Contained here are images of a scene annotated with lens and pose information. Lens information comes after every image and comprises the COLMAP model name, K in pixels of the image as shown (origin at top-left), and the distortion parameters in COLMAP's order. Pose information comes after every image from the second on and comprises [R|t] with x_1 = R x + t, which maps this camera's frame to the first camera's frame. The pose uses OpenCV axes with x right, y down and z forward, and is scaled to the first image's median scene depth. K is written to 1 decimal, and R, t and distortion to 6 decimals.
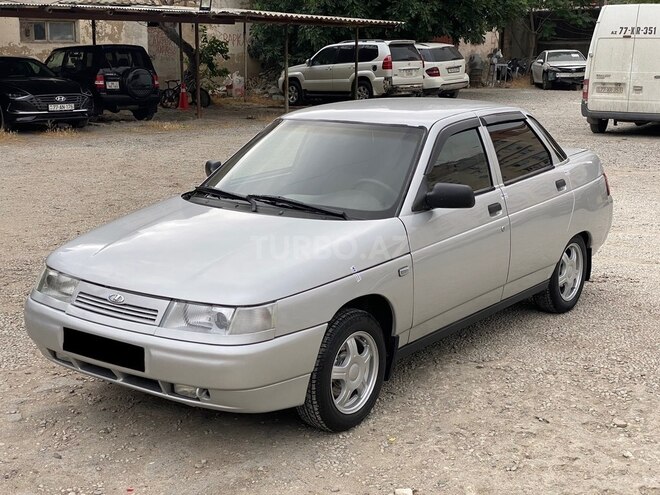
lens RADIAL K [[975.7, 0, 346.5], [0, 975.7, 242.7], [0, 0, 1]] dist [0.099531, 0.000000]
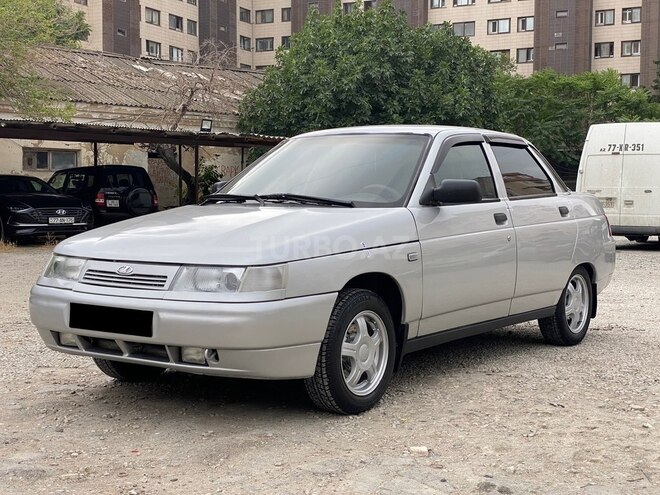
lens RADIAL K [[975.7, 0, 345.6], [0, 975.7, 245.4], [0, 0, 1]] dist [0.099531, 0.000000]
pose [[0.999979, -0.001490, 0.006300, -0.015445], [0.002422, 0.988604, -0.150517, 0.159419], [-0.006004, 0.150529, 0.988587, 0.013272]]
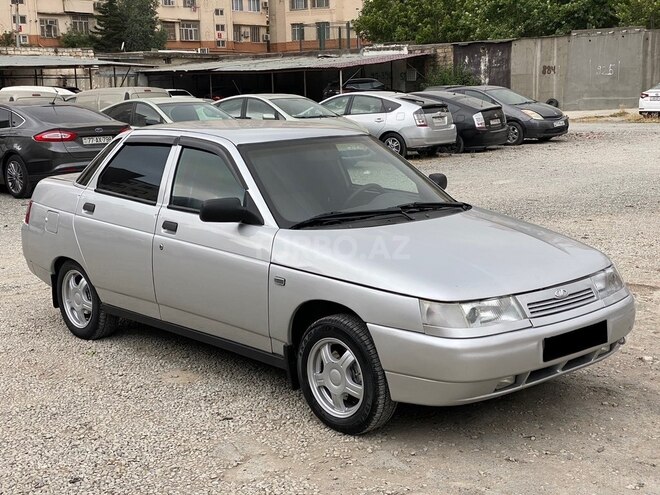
lens RADIAL K [[975.7, 0, 324.7], [0, 975.7, 248.8], [0, 0, 1]] dist [0.099531, 0.000000]
pose [[0.202791, -0.173732, 0.963687, -1.139574], [0.214813, 0.968056, 0.129316, -0.159487], [-0.955370, 0.180788, 0.233633, 0.865758]]
